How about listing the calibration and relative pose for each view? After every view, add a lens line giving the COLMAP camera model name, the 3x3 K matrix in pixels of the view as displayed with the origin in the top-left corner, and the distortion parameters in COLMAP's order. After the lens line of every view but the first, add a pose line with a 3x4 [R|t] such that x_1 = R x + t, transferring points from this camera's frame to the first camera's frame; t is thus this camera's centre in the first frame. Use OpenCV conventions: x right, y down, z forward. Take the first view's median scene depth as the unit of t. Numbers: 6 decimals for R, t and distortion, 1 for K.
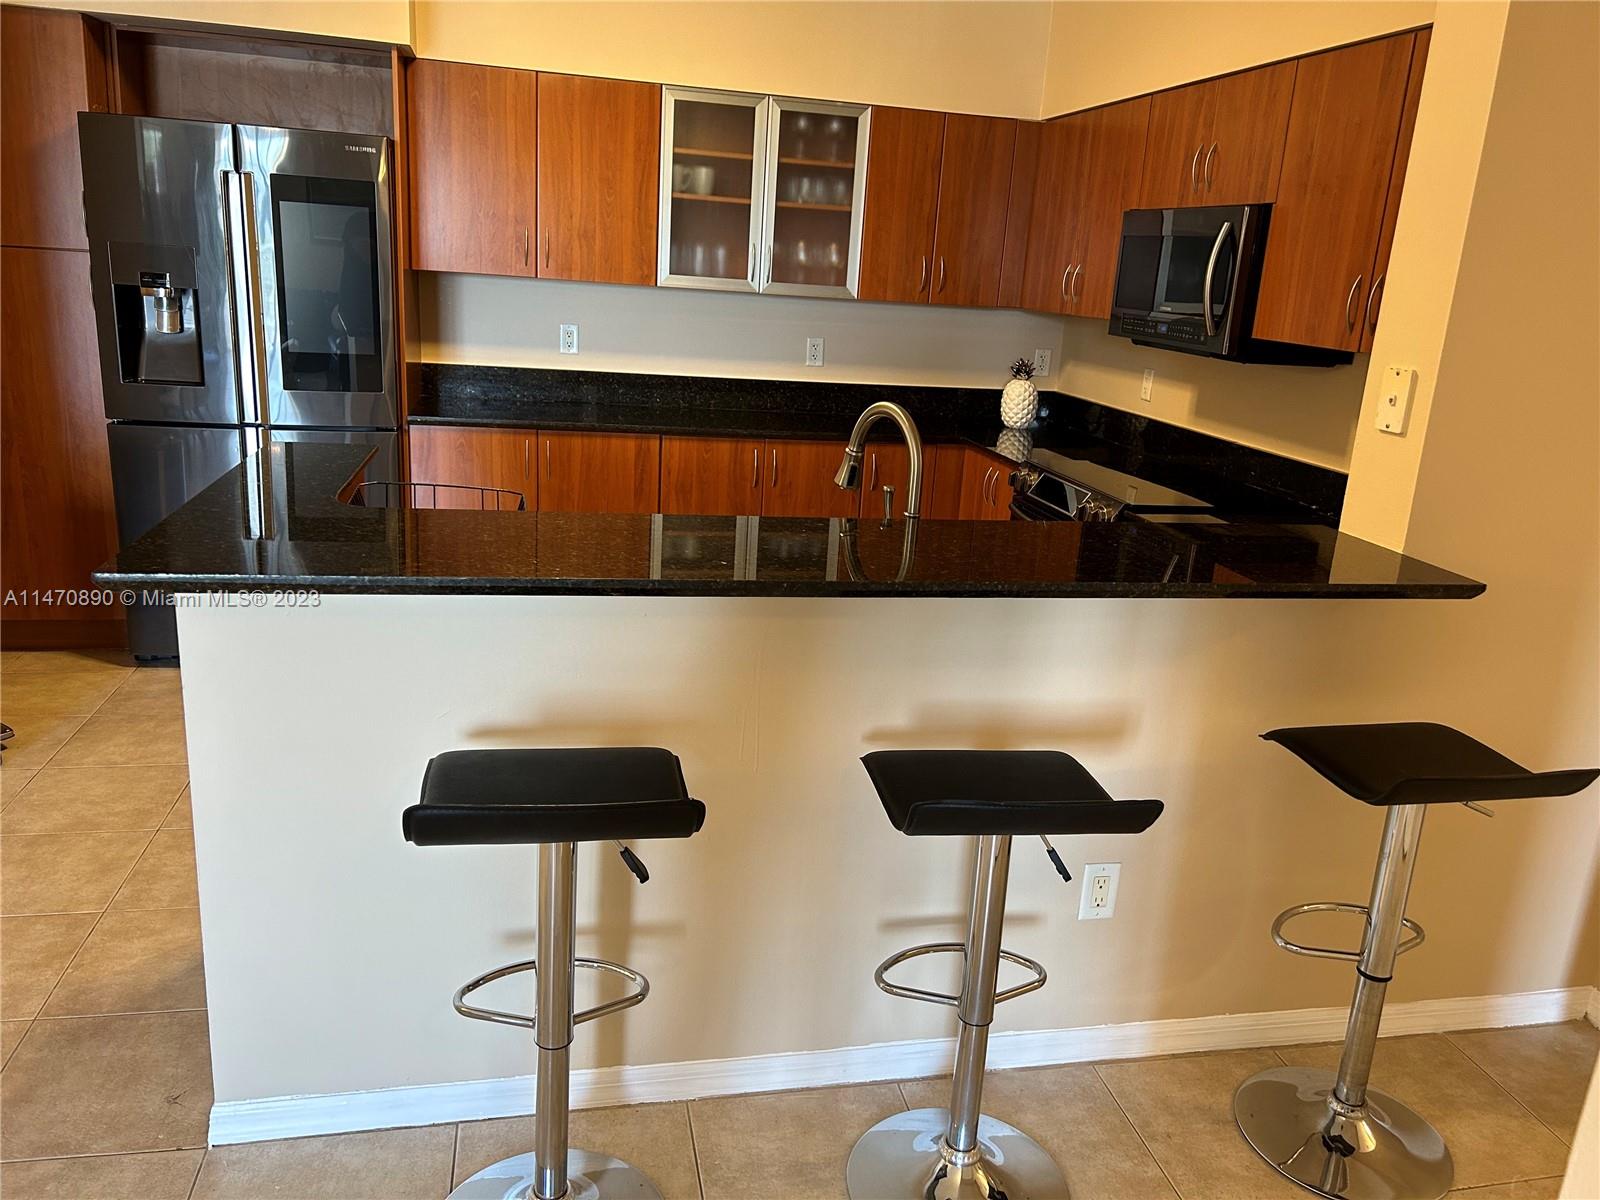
lens RADIAL K [[1185.2, 0, 808.3], [0, 1185.2, 593.1], [0, 0, 1]] dist [0.034291, -0.041487]
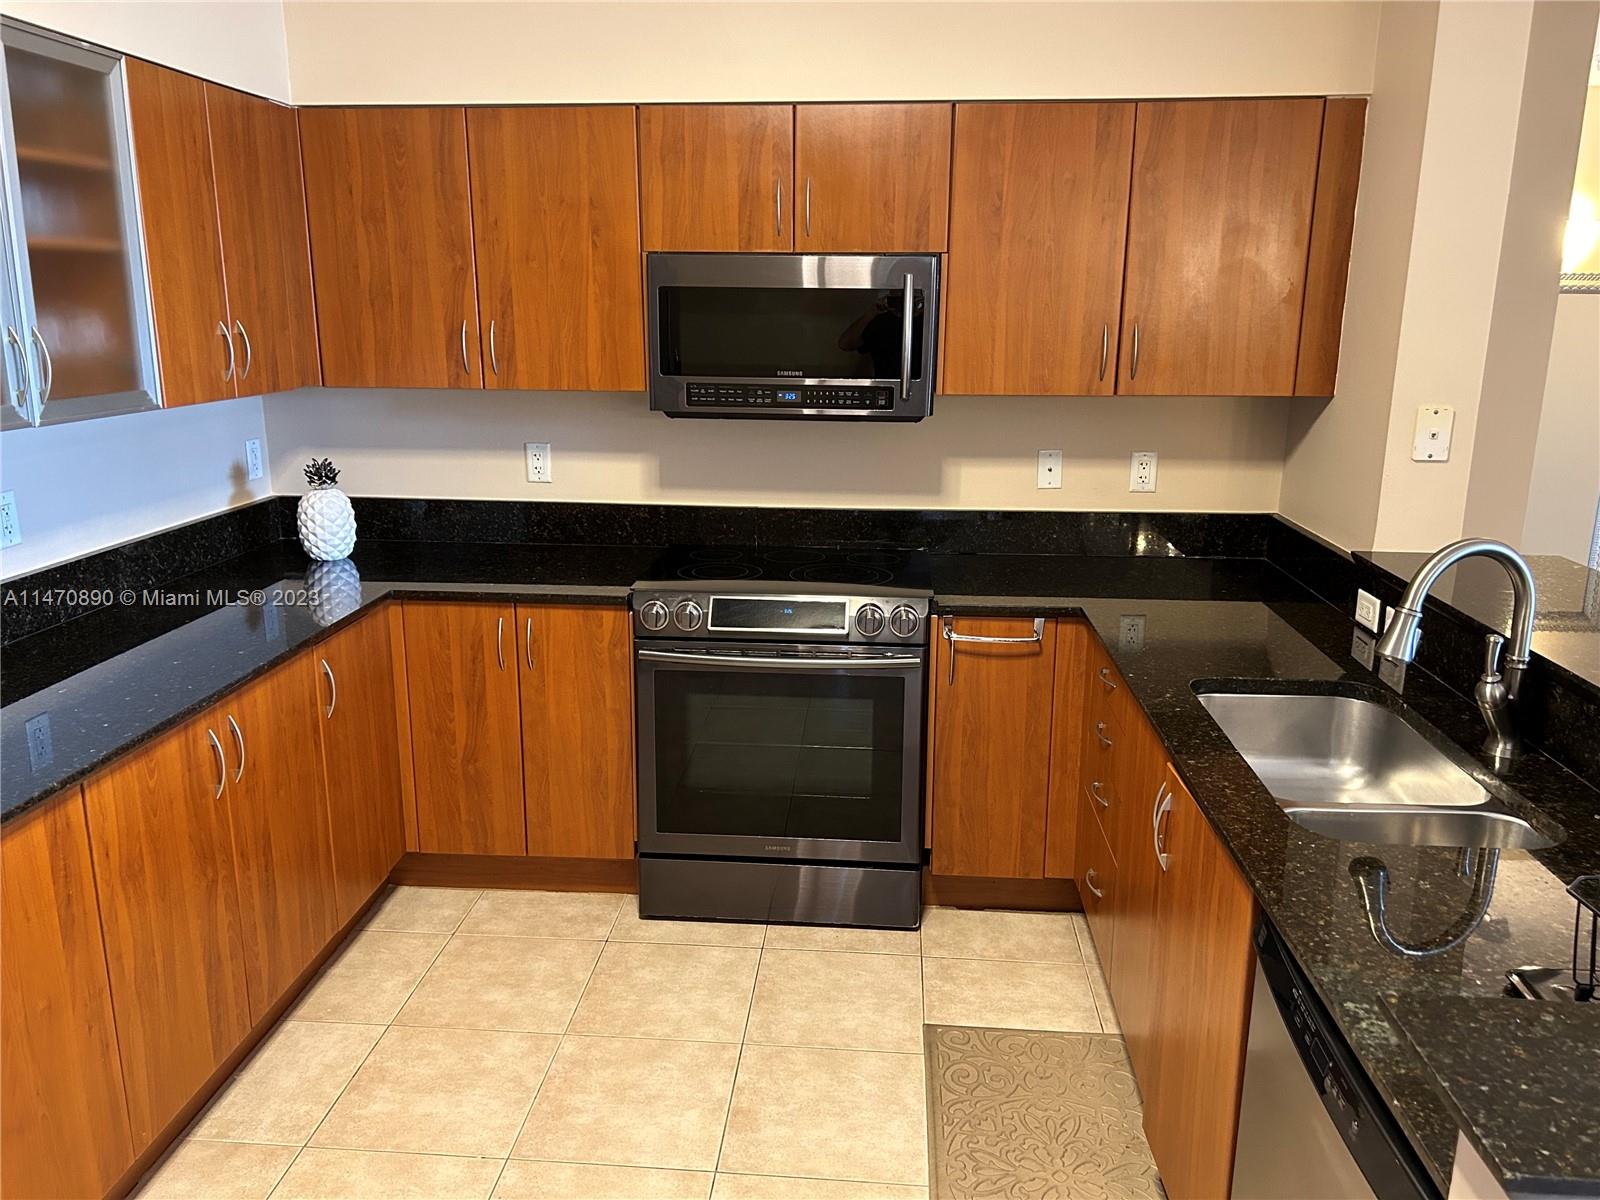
lens RADIAL K [[1188.6, 0, 792.4], [0, 1188.6, 592.9], [0, 0, 1]] dist [0.028632, -0.048314]
pose [[0.301434, -0.284081, 0.910184, -0.422170], [0.269569, 0.941031, 0.204433, -0.216938], [-0.914588, 0.183734, 0.360238, 0.595897]]
